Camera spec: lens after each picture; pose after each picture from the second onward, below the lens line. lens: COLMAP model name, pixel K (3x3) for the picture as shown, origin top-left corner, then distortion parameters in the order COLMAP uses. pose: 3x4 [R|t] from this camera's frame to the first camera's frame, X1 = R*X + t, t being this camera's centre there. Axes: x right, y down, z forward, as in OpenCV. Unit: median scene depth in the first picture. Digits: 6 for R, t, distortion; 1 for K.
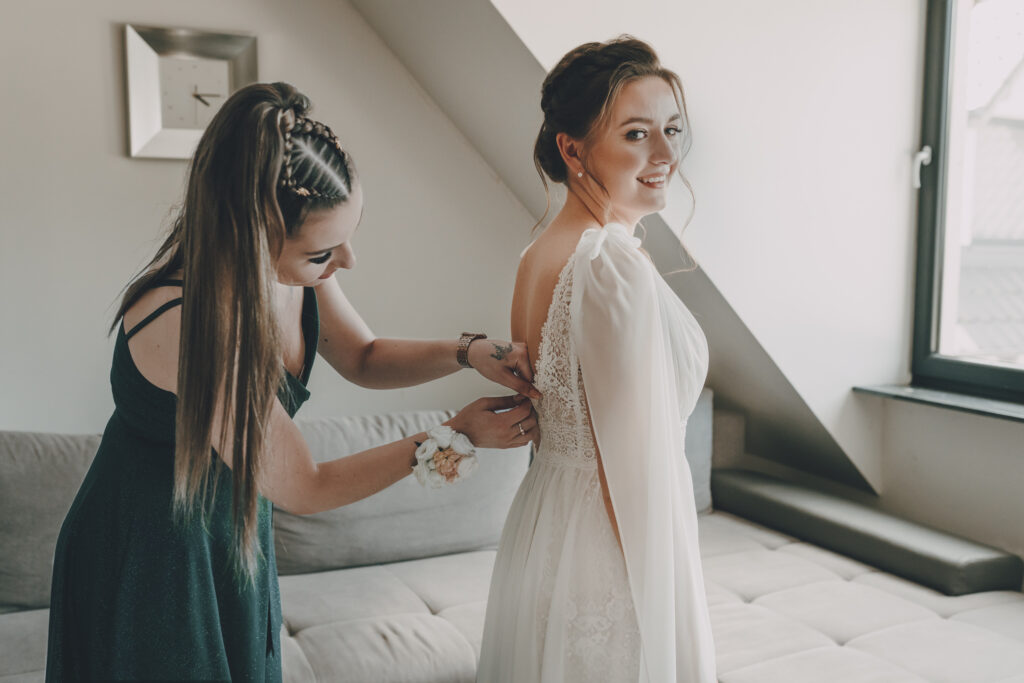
lens RADIAL K [[989.4, 0, 512.0], [0, 989.4, 341.5], [0, 0, 1]] dist [0.067481, -0.003843]
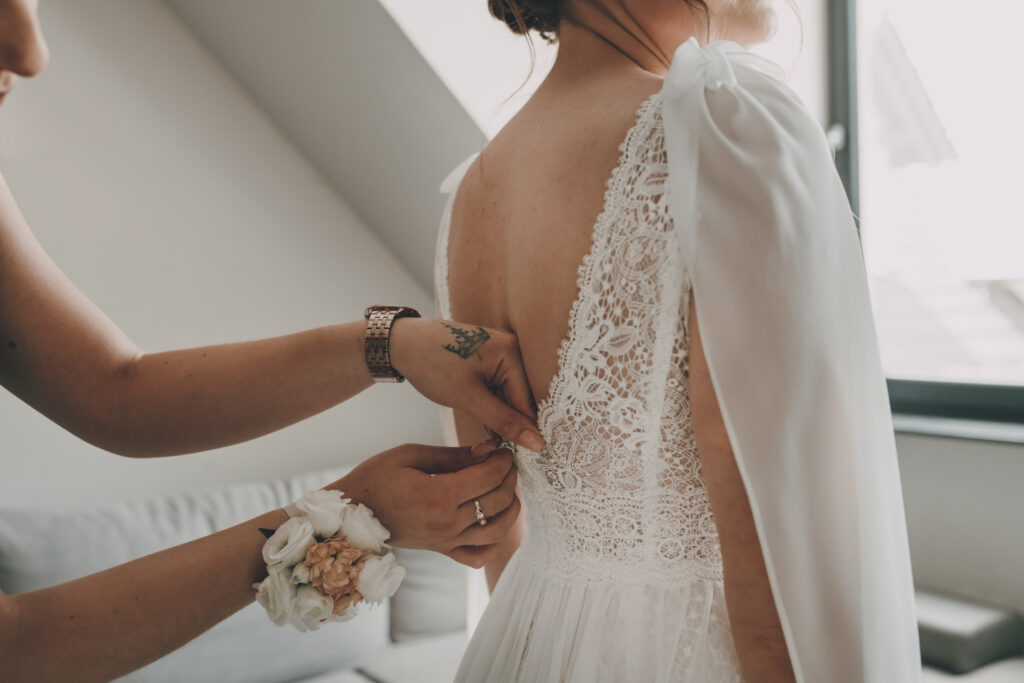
lens RADIAL K [[989.4, 0, 512.0], [0, 989.4, 341.5], [0, 0, 1]] dist [0.067481, -0.003843]
pose [[0.978044, -0.046429, 0.203163, -0.044461], [0.058683, 0.996776, -0.054710, 0.020139], [-0.199968, 0.065431, 0.977615, 0.295643]]
